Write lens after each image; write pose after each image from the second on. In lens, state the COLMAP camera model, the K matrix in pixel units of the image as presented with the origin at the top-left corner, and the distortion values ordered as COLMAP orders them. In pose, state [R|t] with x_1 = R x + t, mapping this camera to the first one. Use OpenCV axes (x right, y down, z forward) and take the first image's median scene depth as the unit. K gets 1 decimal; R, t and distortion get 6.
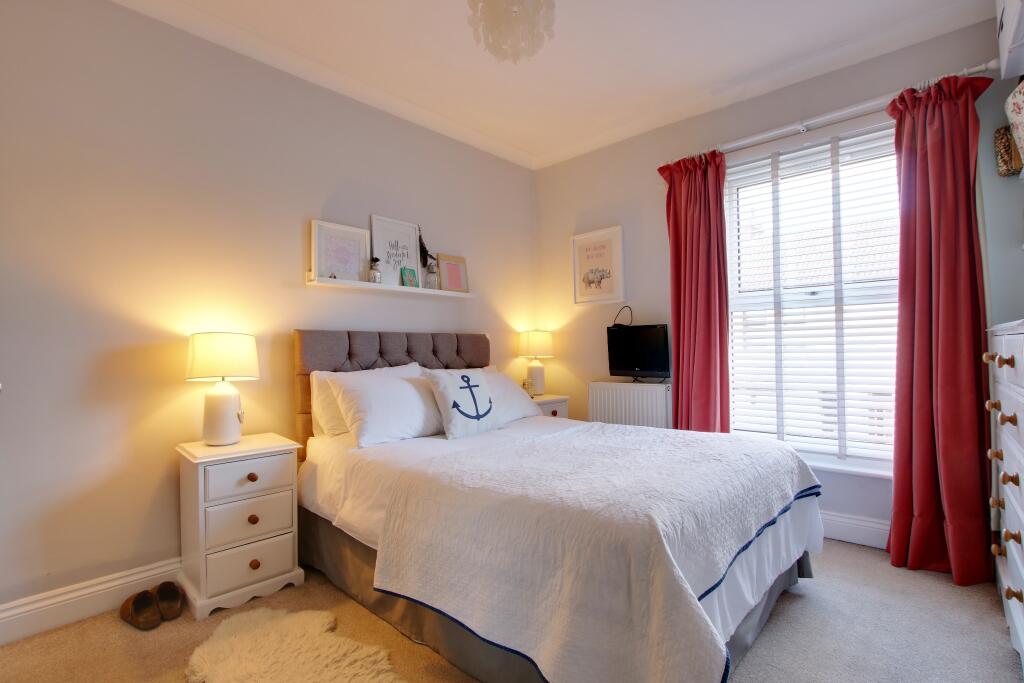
lens RADIAL K [[469.3, 0, 511.3], [0, 469.3, 341.2], [0, 0, 1]] dist [-0.016503, 0.001562]
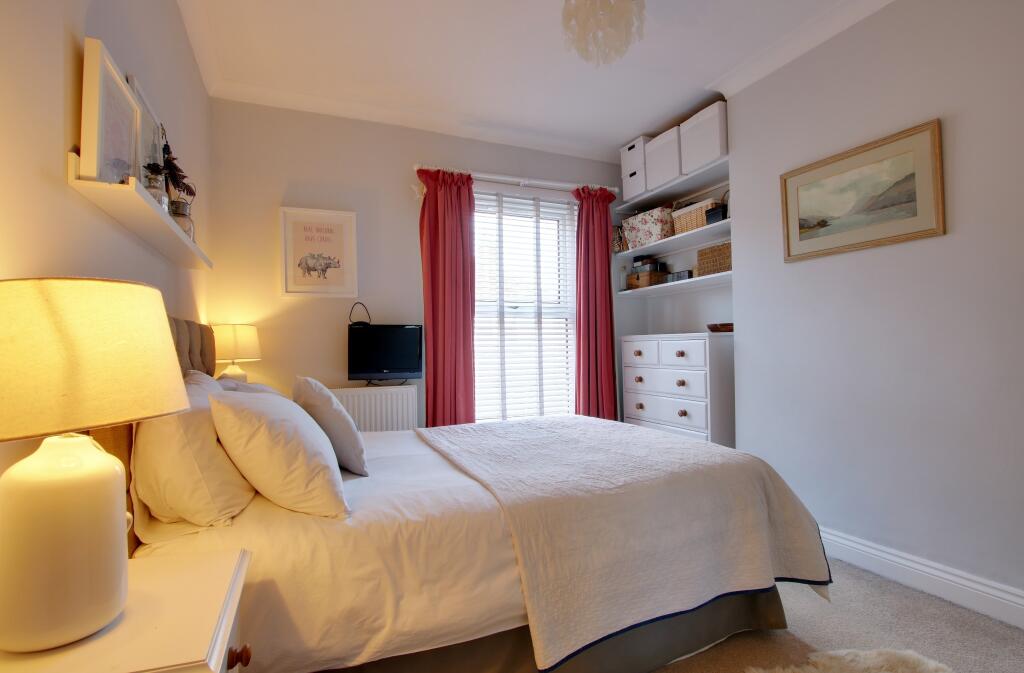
lens RADIAL K [[476.9, 0, 510.7], [0, 476.9, 343.5], [0, 0, 1]] dist [-0.035369, -0.000212]
pose [[0.417500, 0.017186, 0.908514, -0.534237], [-0.005659, 0.999851, -0.016313, 0.019908], [-0.908659, 0.001670, 0.417535, 0.405772]]
